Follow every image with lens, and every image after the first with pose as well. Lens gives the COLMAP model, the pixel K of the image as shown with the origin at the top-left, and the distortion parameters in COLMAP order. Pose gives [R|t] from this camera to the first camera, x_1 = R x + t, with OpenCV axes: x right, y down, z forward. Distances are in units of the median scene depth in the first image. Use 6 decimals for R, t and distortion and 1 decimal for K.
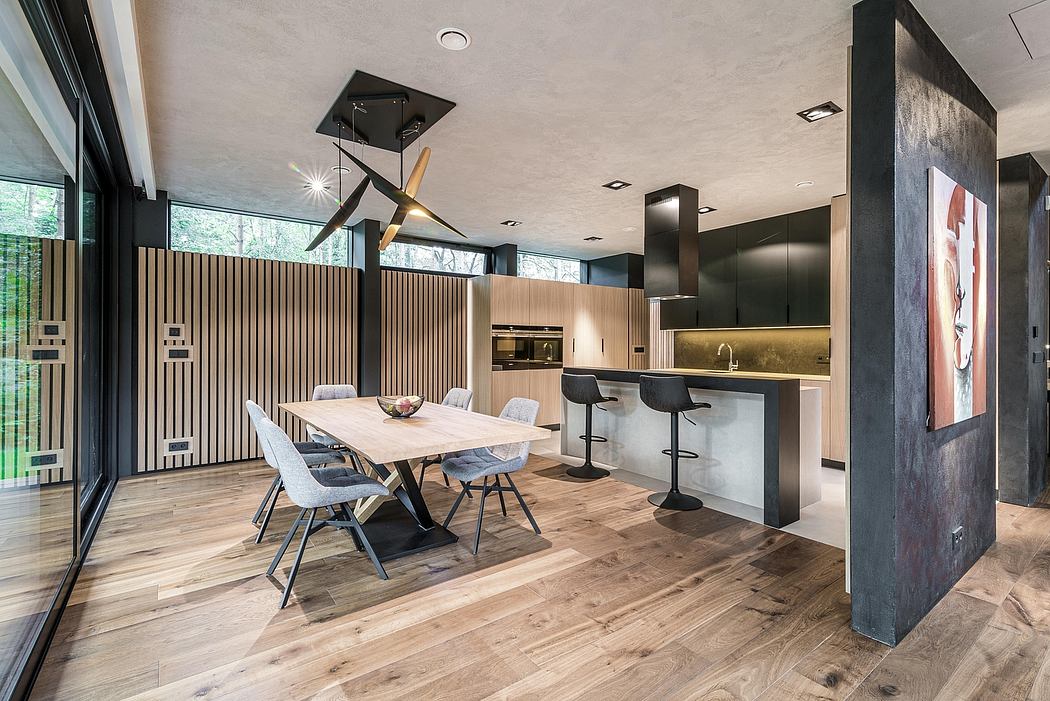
lens RADIAL K [[481.9, 0, 525.0], [0, 481.9, 350.5], [0, 0, 1]] dist [0.001932, 0.000205]
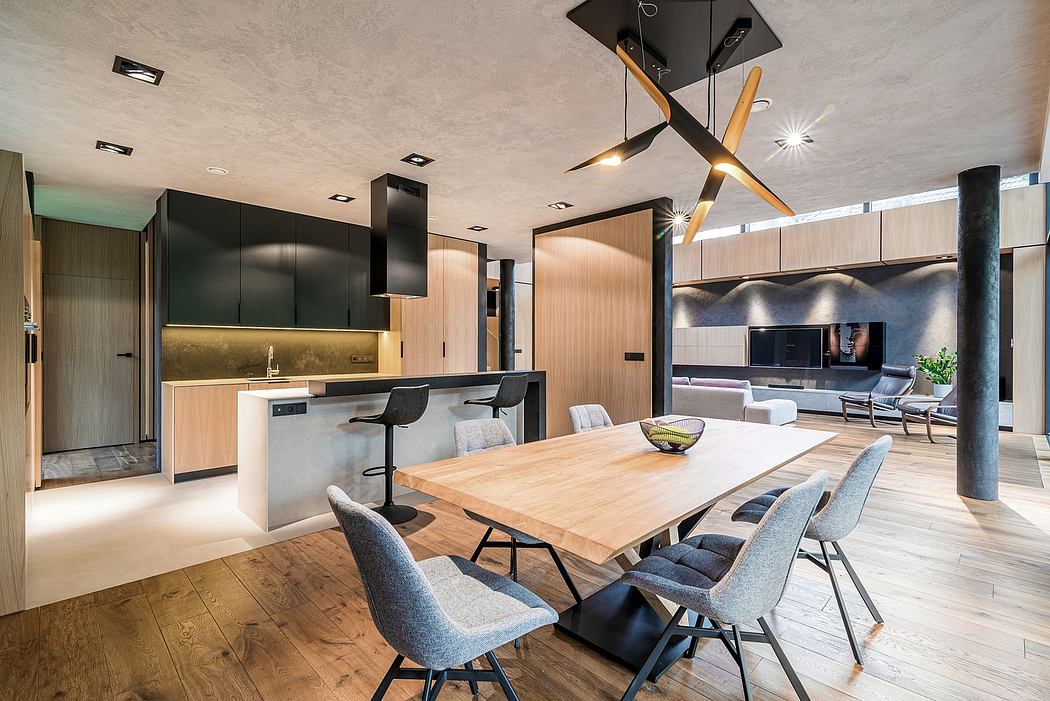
lens RADIAL K [[481.9, 0, 525.0], [0, 481.9, 350.5], [0, 0, 1]] dist [0.001932, 0.000205]
pose [[-0.150330, -0.007308, 0.988609, -0.650180], [0.009499, 0.999916, 0.008836, -0.011202], [-0.988590, 0.010719, -0.150248, 0.897028]]
